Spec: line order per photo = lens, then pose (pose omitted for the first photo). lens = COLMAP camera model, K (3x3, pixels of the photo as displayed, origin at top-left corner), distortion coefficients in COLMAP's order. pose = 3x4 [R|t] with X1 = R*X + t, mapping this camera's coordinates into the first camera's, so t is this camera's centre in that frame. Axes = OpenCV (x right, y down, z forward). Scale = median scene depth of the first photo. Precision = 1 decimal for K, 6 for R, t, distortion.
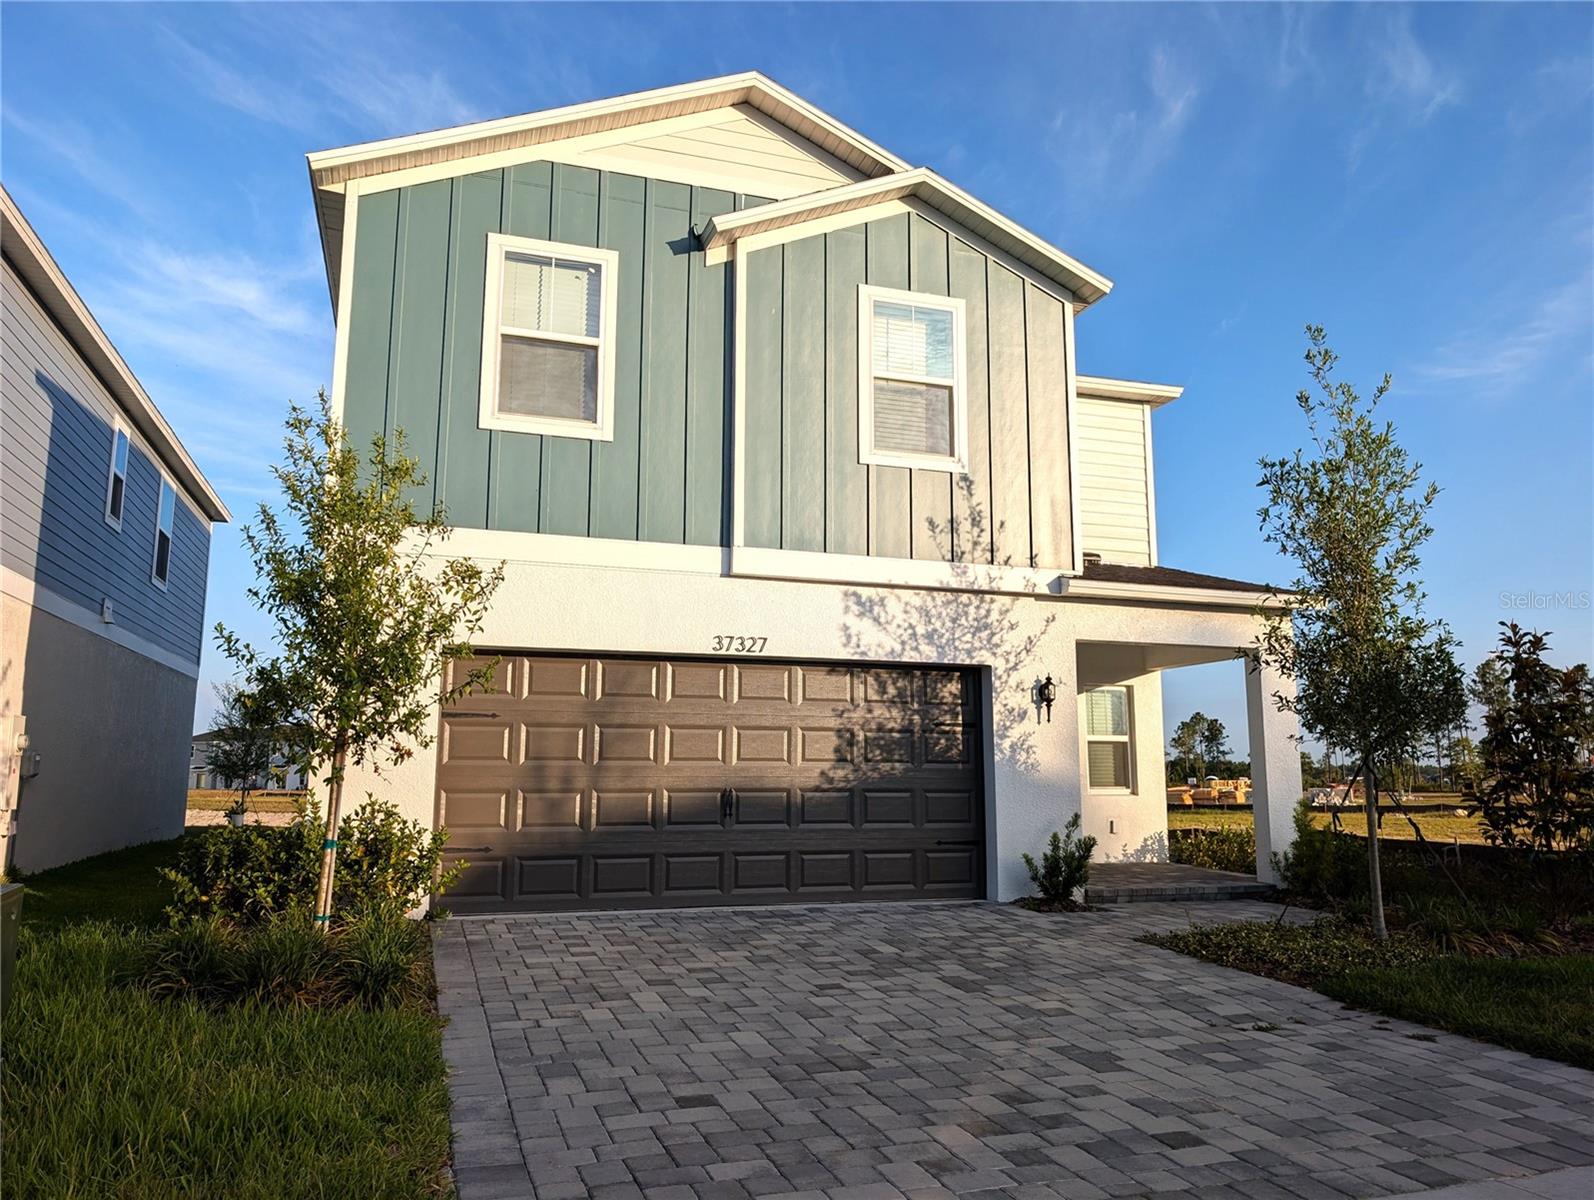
lens RADIAL K [[1124.2, 0, 797.0], [0, 1124.2, 600.0], [0, 0, 1]] dist [0.009291, -0.000343]
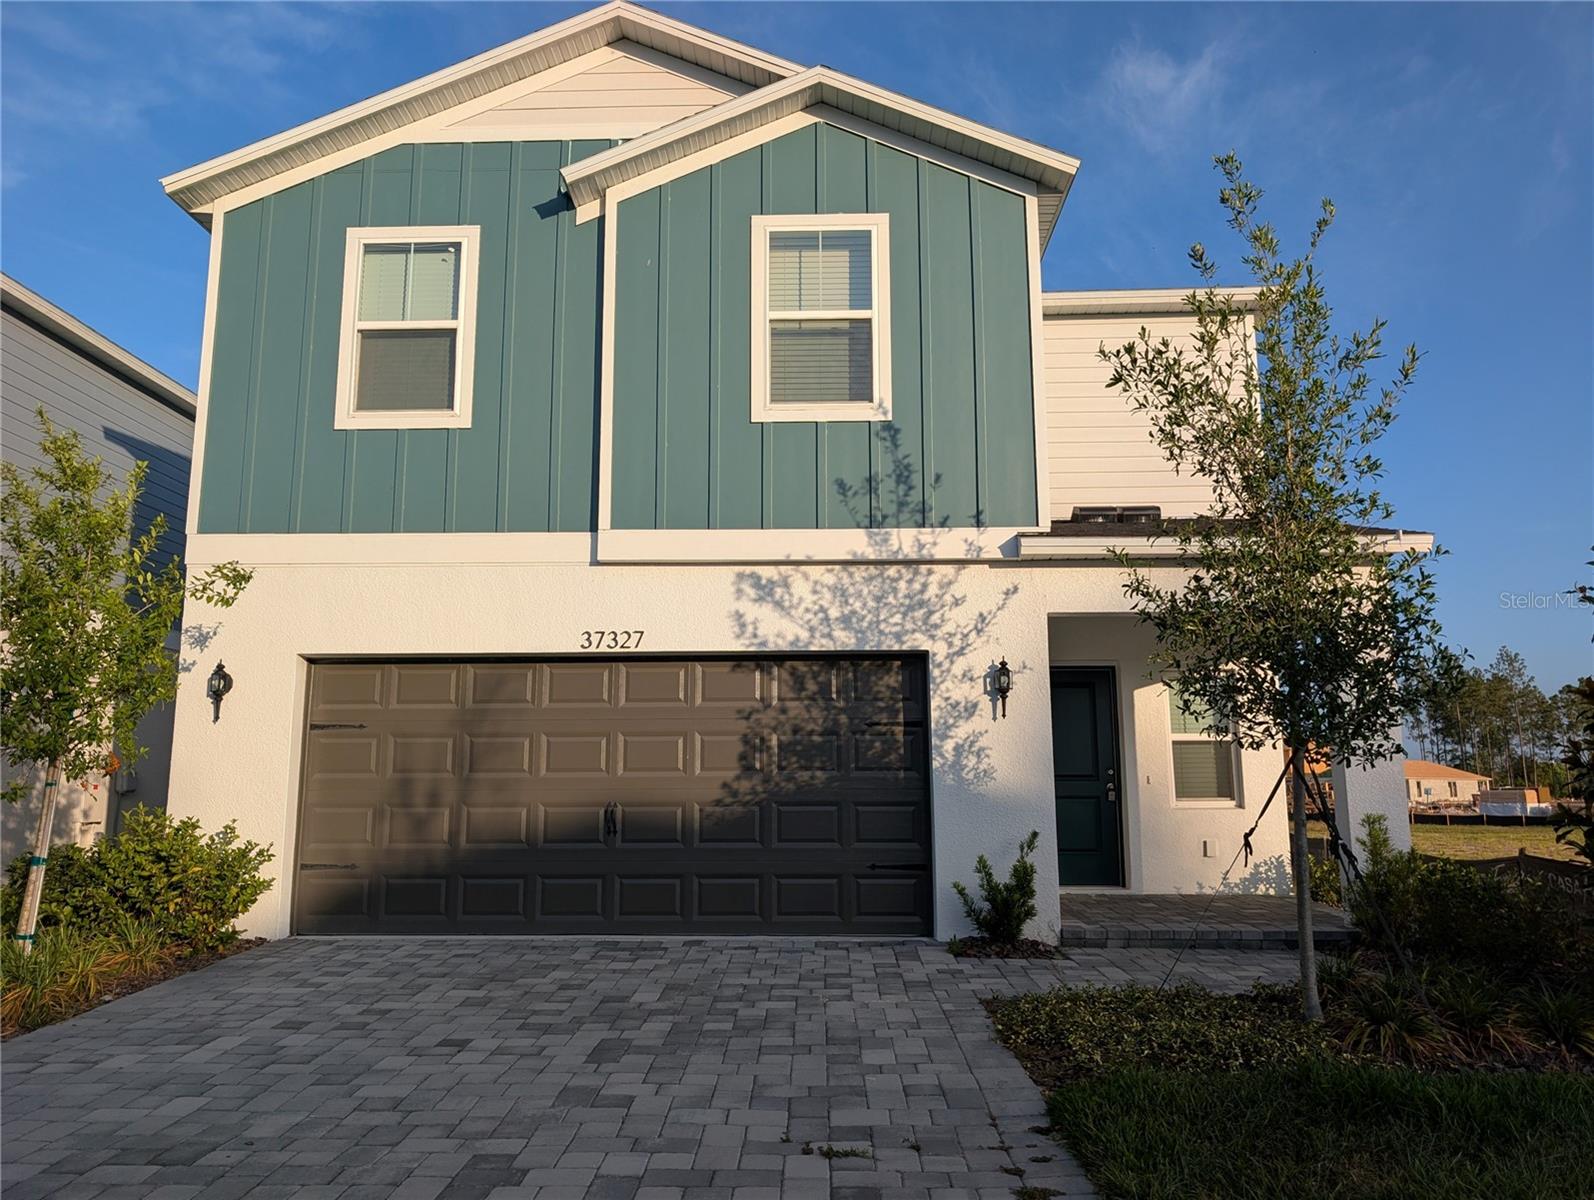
lens RADIAL K [[1136.7, 0, 767.7], [0, 1136.7, 604.5], [0, 0, 1]] dist [0.009334, -0.000937]
pose [[0.939302, -0.061364, -0.337559, 0.346903], [0.059842, 0.998096, -0.014922, 0.030127], [0.337832, -0.006184, 0.941186, 0.182945]]
